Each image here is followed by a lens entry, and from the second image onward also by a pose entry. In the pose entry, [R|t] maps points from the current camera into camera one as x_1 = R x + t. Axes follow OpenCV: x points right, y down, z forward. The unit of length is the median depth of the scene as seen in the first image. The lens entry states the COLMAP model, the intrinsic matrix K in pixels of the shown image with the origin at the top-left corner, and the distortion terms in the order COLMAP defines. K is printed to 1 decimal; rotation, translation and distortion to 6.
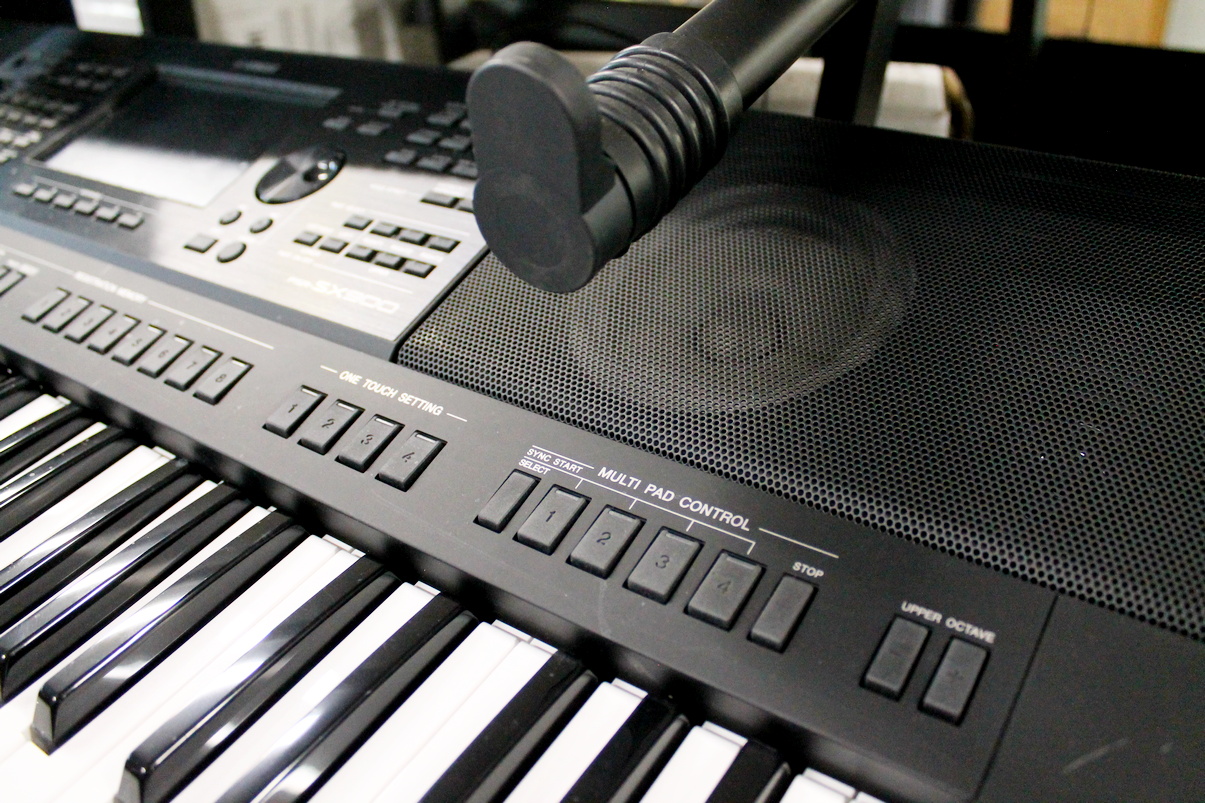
lens RADIAL K [[1001.9, 0, 602.5], [0, 1001.9, 401.5], [0, 0, 1]] dist [-0.166916, 0.148481]
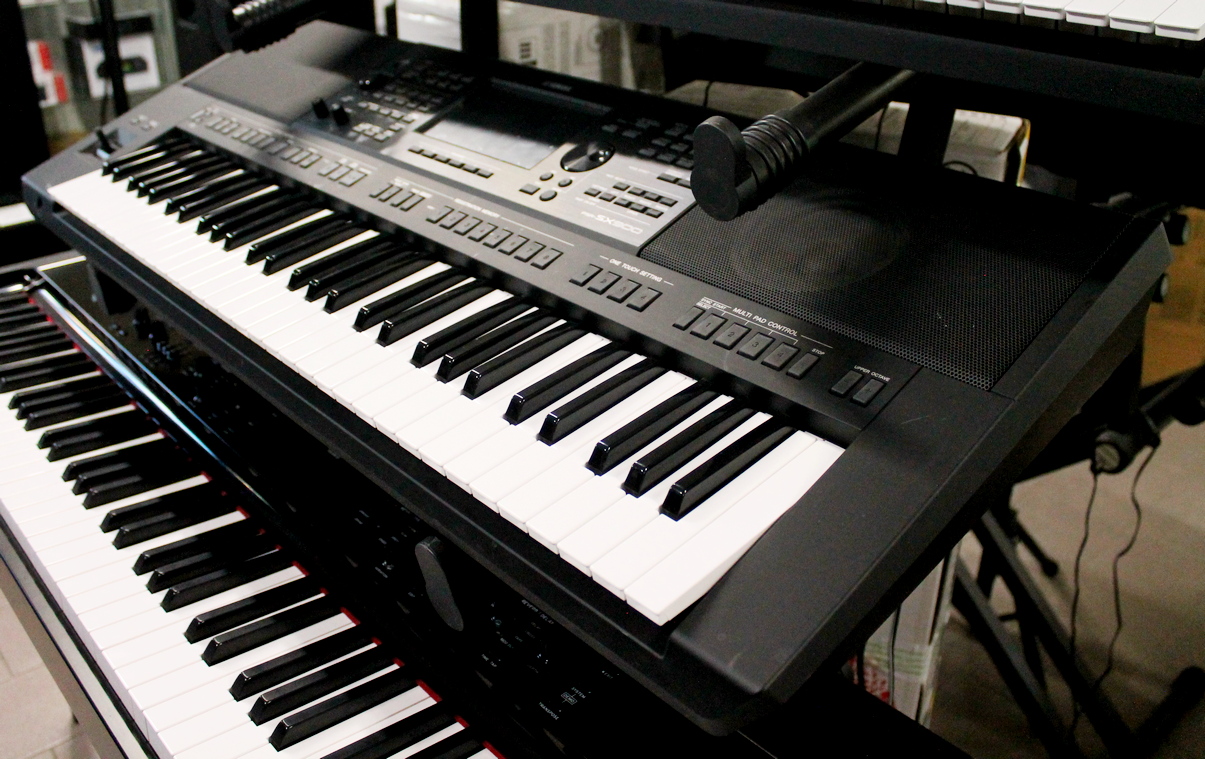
lens RADIAL K [[1125.8, 0, 602.5], [0, 1125.8, 379.5], [0, 0, 1]] dist [-0.155825, 0.004115]
pose [[0.979266, 0.115970, -0.166097, 0.106396], [-0.122448, 0.992043, -0.029275, 0.249081], [0.161380, 0.049007, 0.985675, -1.075564]]
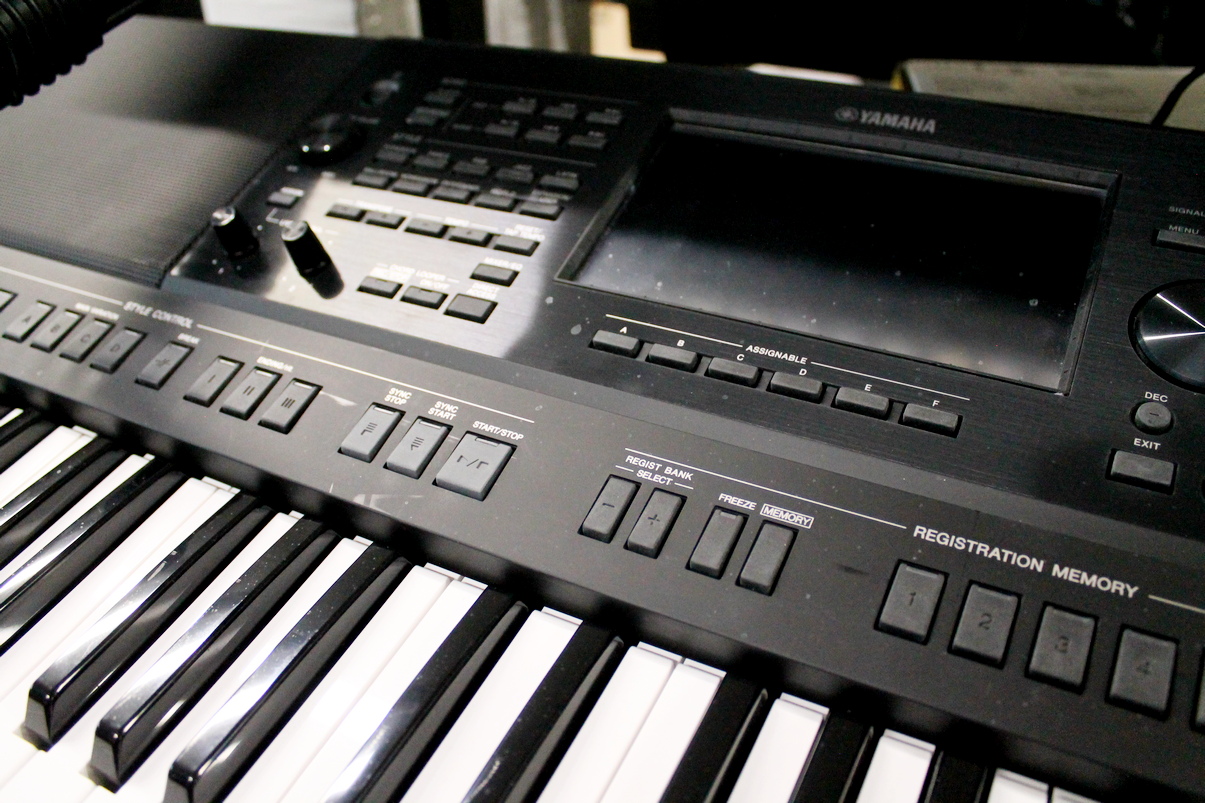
lens RADIAL K [[936.0, 0, 649.3], [0, 936.0, 475.3], [0, 0, 1]] dist [-0.101624, -0.000797]
pose [[0.988945, -0.074890, 0.127978, 0.053296], [0.057073, 0.988839, 0.137619, 0.016835], [-0.136856, -0.128794, 0.982183, -0.035923]]
